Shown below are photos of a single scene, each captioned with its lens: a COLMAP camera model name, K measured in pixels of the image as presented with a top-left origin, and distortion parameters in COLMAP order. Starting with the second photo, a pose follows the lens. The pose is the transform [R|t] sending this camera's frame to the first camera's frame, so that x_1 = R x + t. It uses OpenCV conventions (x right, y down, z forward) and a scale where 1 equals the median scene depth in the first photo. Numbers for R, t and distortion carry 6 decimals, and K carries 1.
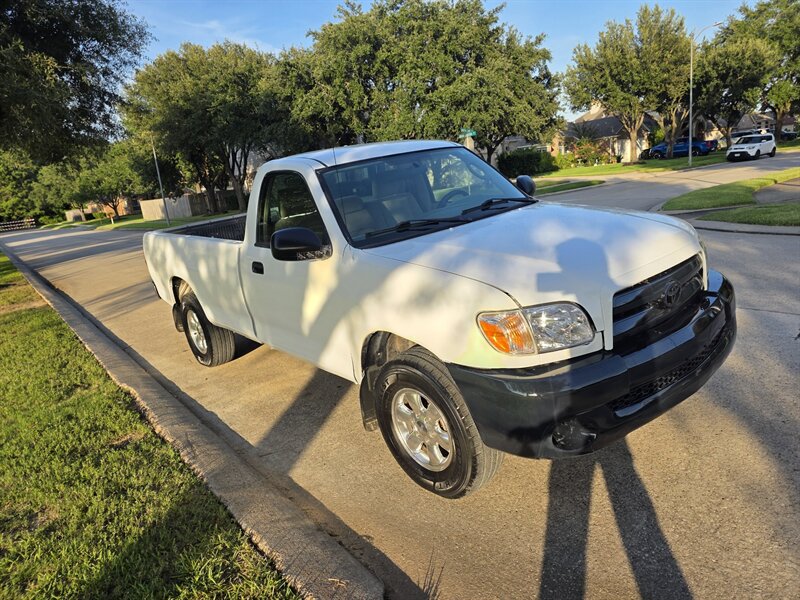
lens RADIAL K [[534.0, 0, 404.4], [0, 534.0, 298.8], [0, 0, 1]] dist [0.068045, -0.065441]
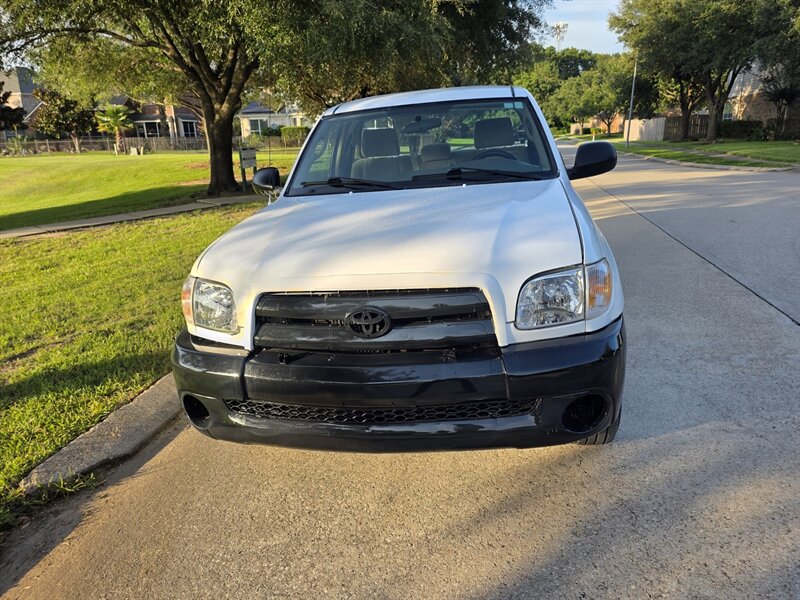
lens RADIAL K [[539.4, 0, 412.6], [0, 539.4, 297.6], [0, 0, 1]] dist [0.060113, -0.061365]
pose [[0.662713, 0.306892, -0.683103, 0.090210], [-0.212600, 0.951743, 0.221328, -0.019632], [0.718062, -0.001449, 0.695977, 0.043375]]
